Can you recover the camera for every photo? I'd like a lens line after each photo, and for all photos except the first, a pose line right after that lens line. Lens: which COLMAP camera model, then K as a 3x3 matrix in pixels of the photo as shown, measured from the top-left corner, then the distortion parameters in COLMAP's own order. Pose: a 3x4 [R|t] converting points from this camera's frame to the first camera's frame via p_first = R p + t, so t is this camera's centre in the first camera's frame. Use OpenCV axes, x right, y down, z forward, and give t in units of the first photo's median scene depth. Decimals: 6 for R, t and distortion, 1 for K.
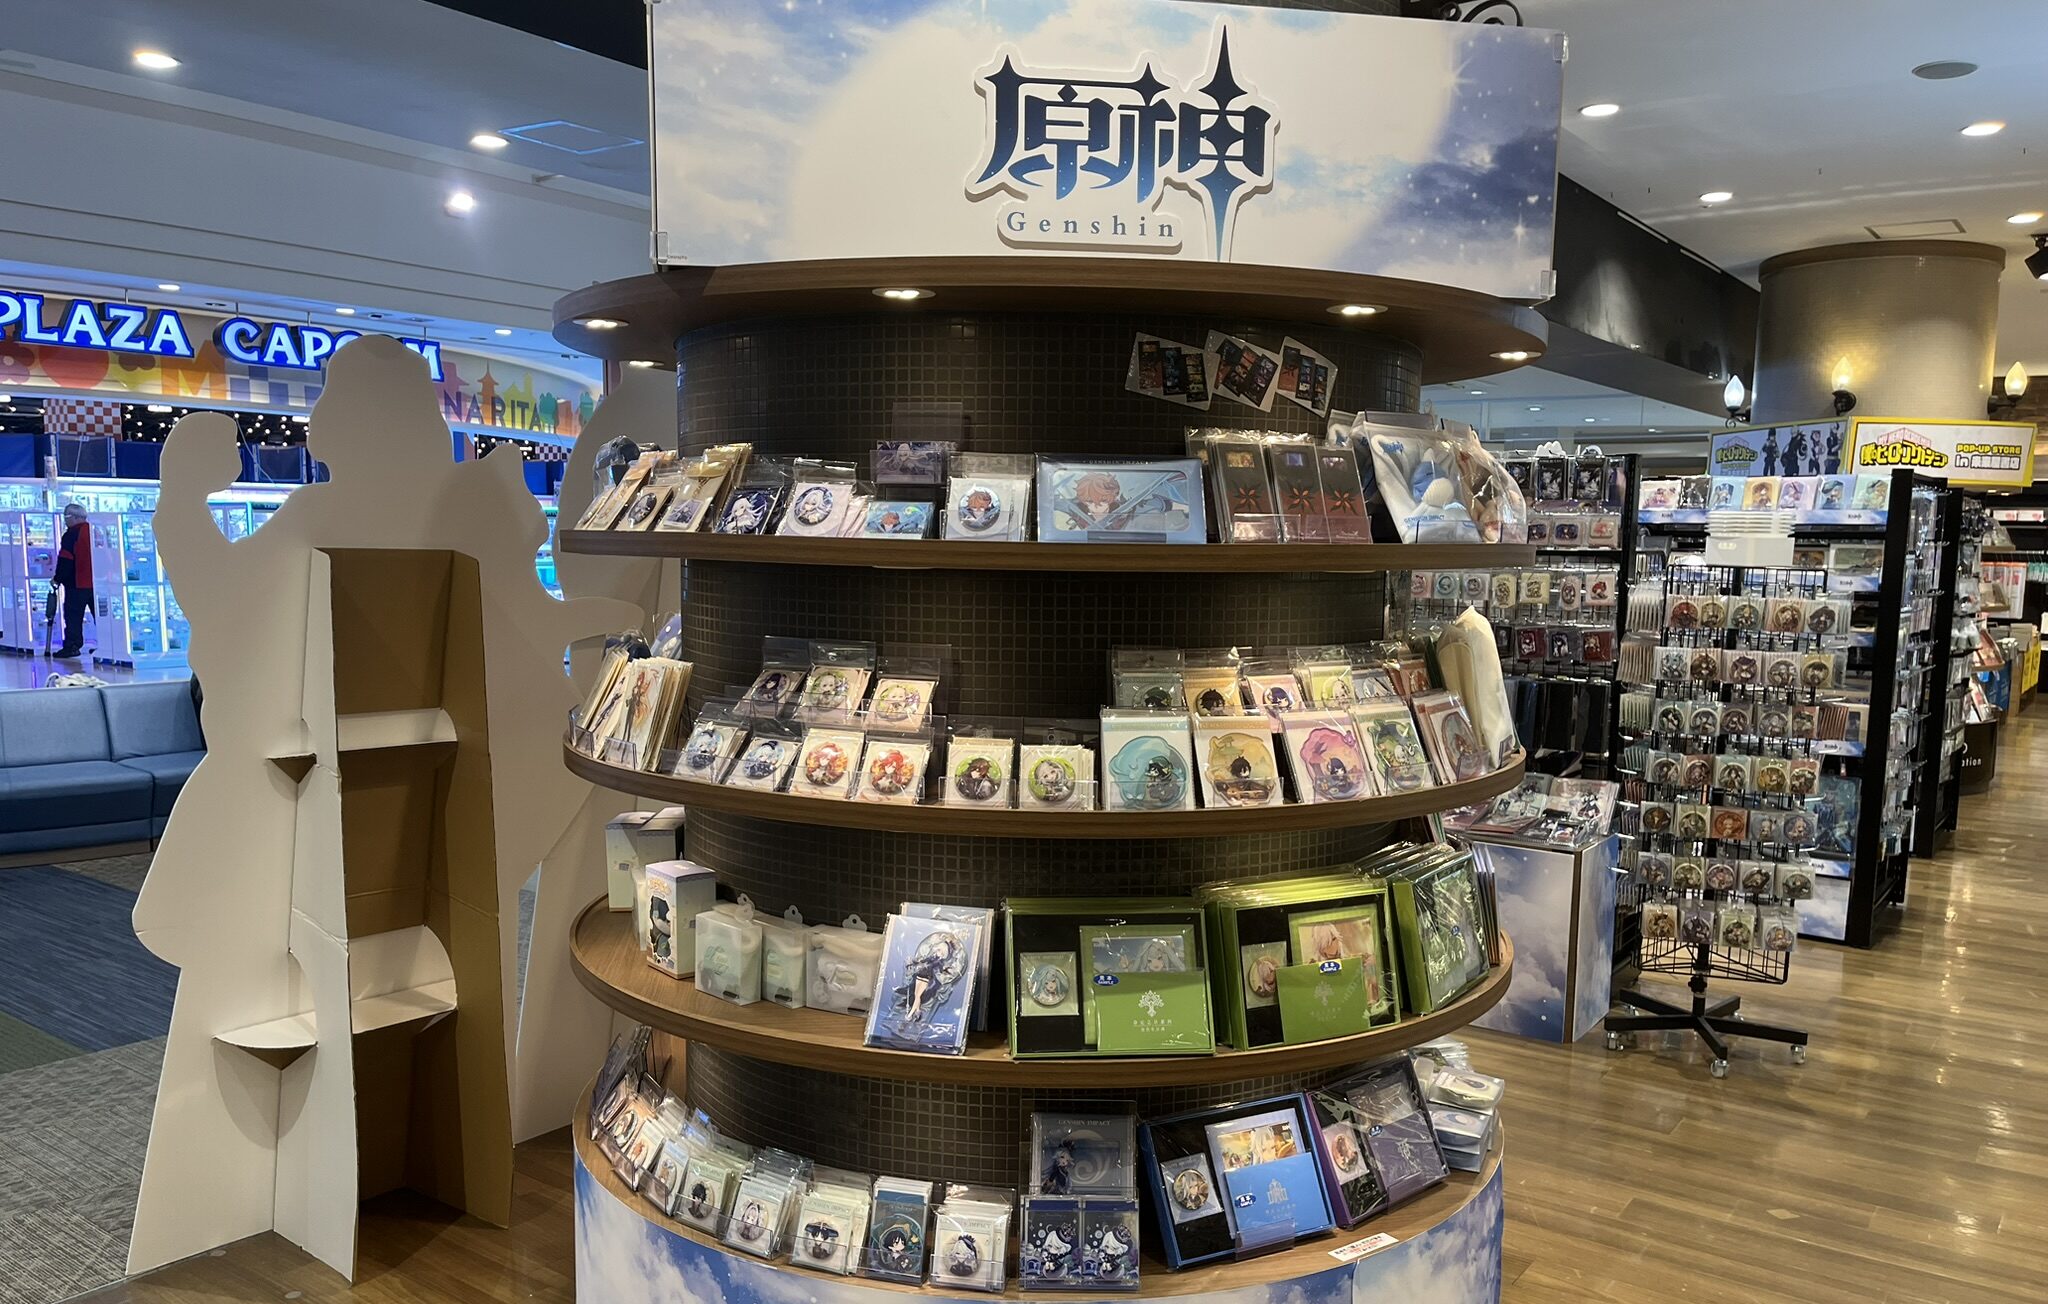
lens RADIAL K [[1557.4, 0, 1019.9], [0, 1557.4, 639.9], [0, 0, 1]] dist [0.001791, -0.003324]
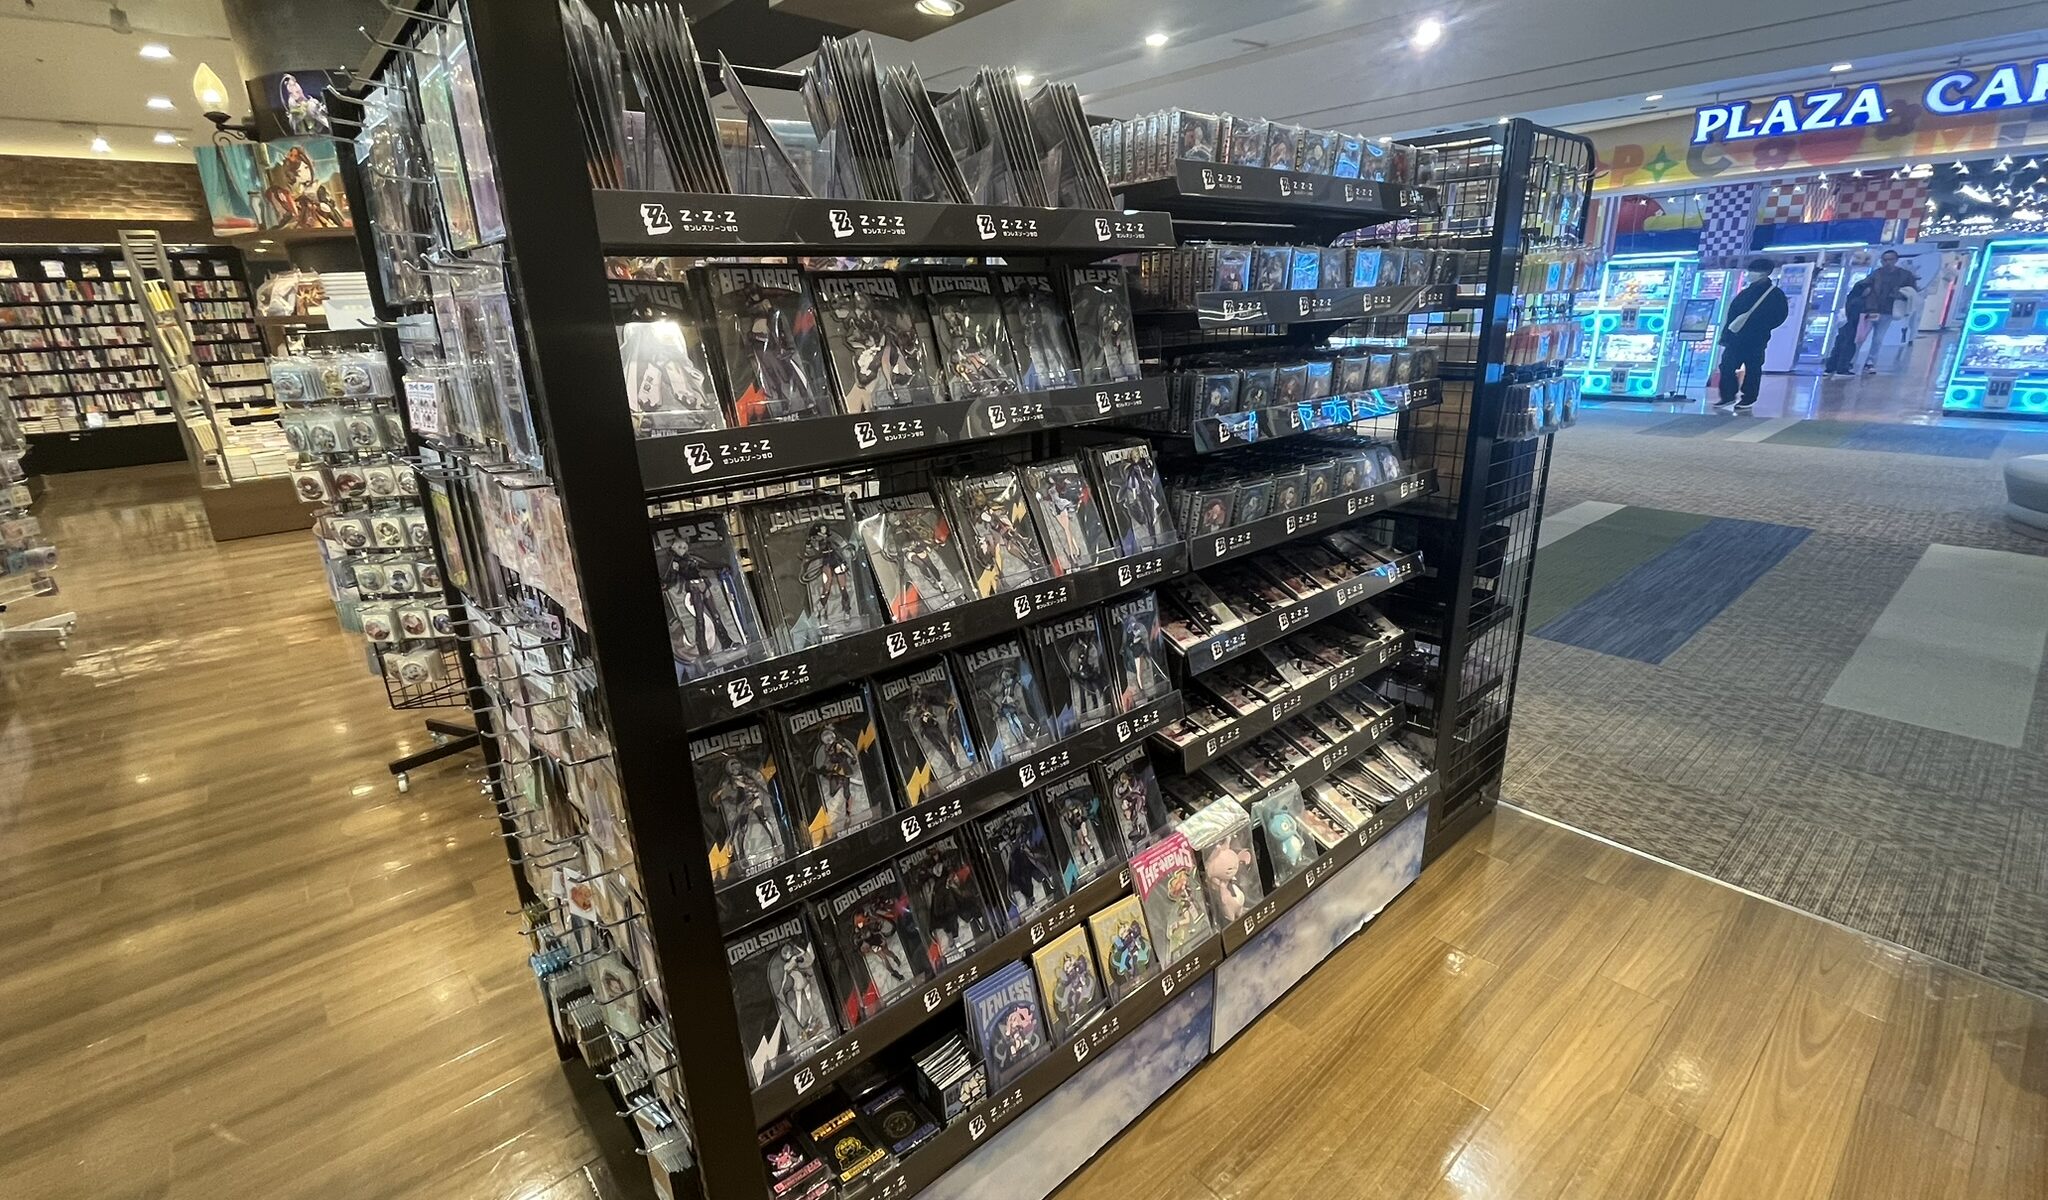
lens RADIAL K [[915.8, 0, 1028.2], [0, 915.8, 605.8], [0, 0, 1]] dist [-0.003223, -0.000475]
pose [[-0.179956, 0.304963, -0.935208, 0.601479], [-0.040190, 0.947655, 0.316756, -0.051960], [0.982853, 0.094588, -0.158279, 0.917297]]
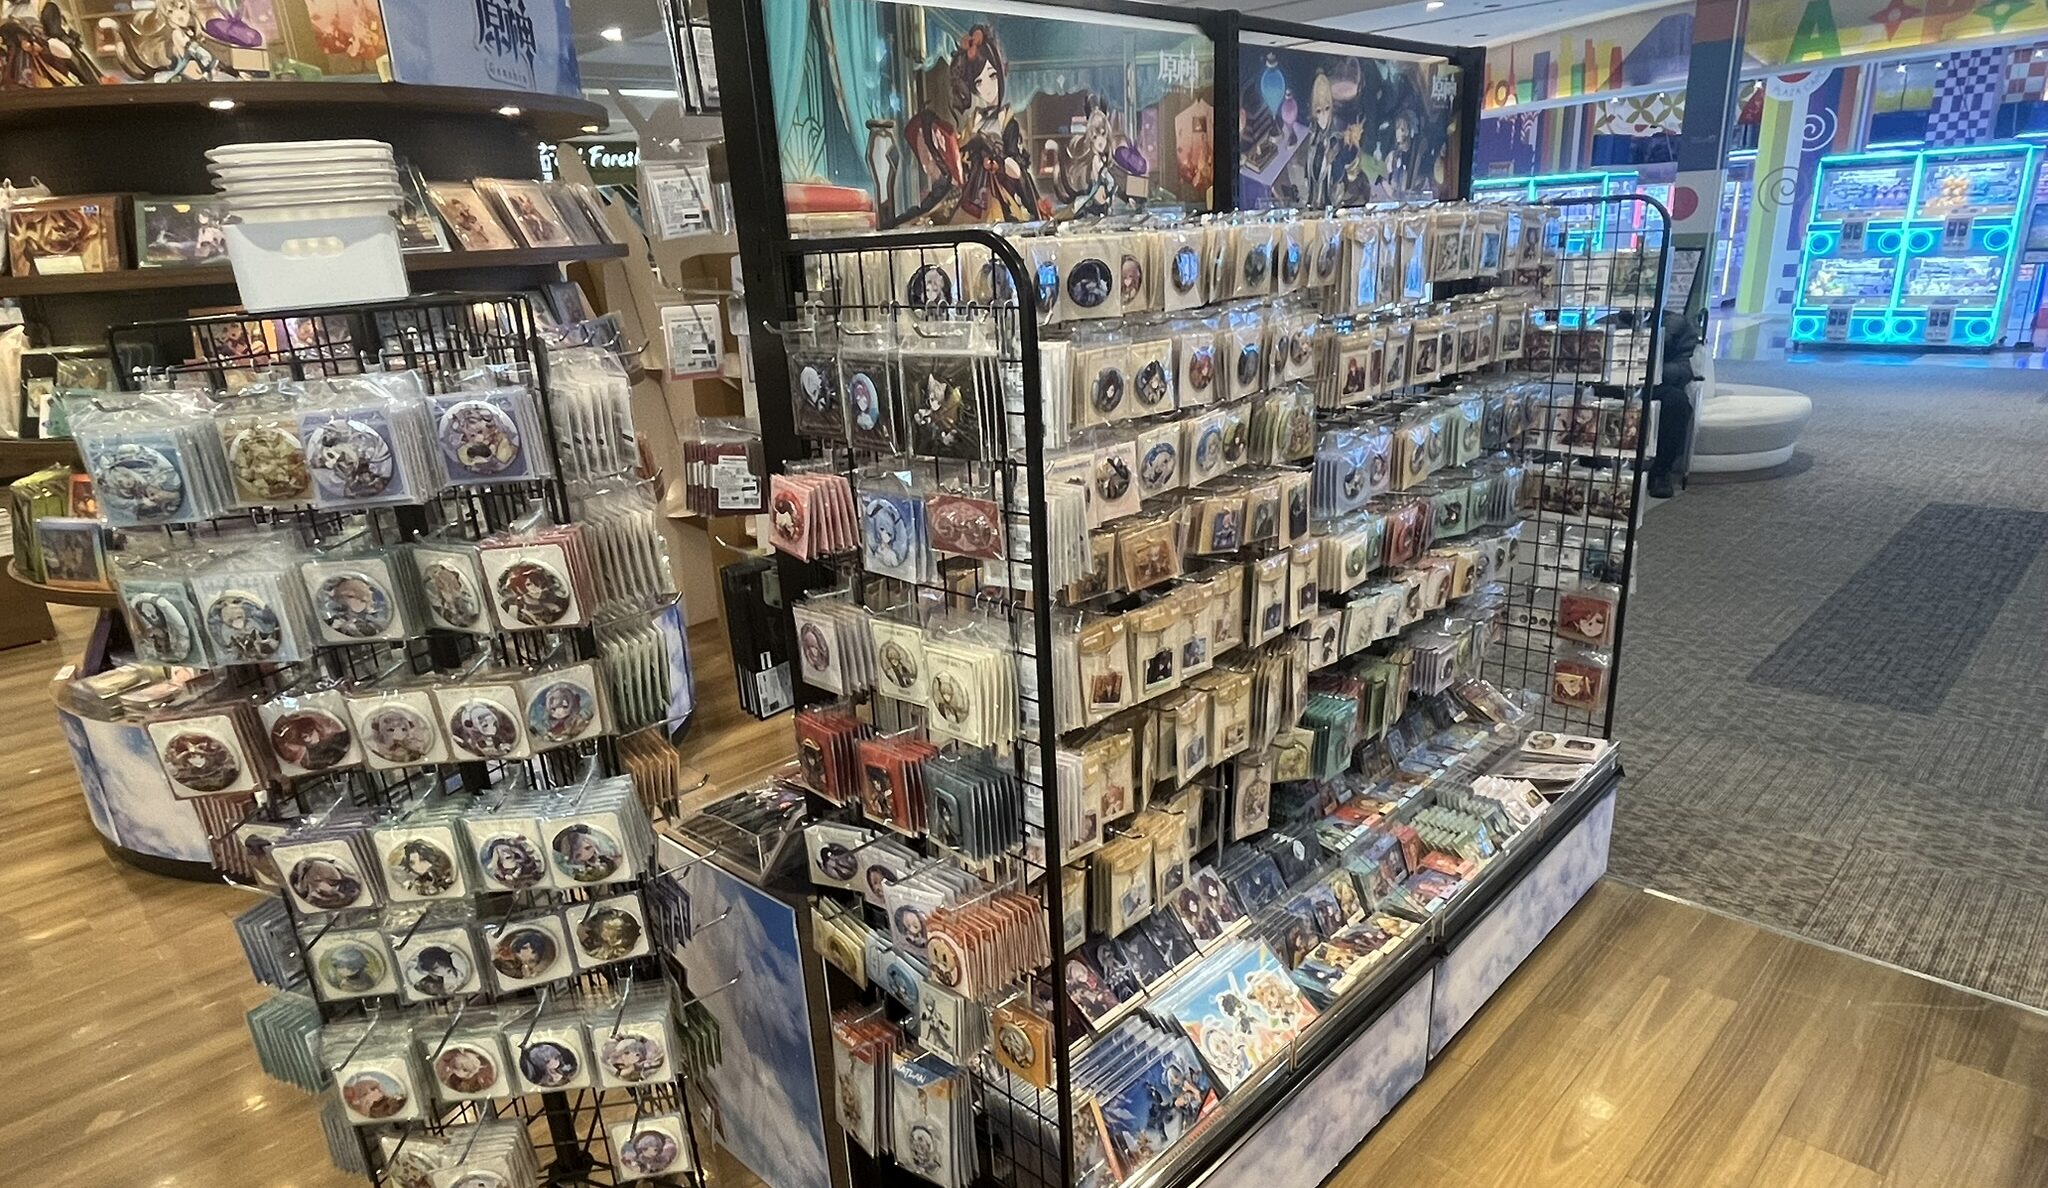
lens RADIAL K [[1207.8, 0, 1027.1], [0, 1207.8, 665.7], [0, 0, 1]] dist [-0.000253, 0.001044]
pose [[-0.111215, 0.330758, -0.937140, 0.551213], [-0.016967, 0.942220, 0.334564, -0.048501], [0.993651, 0.053109, -0.099177, 0.851541]]
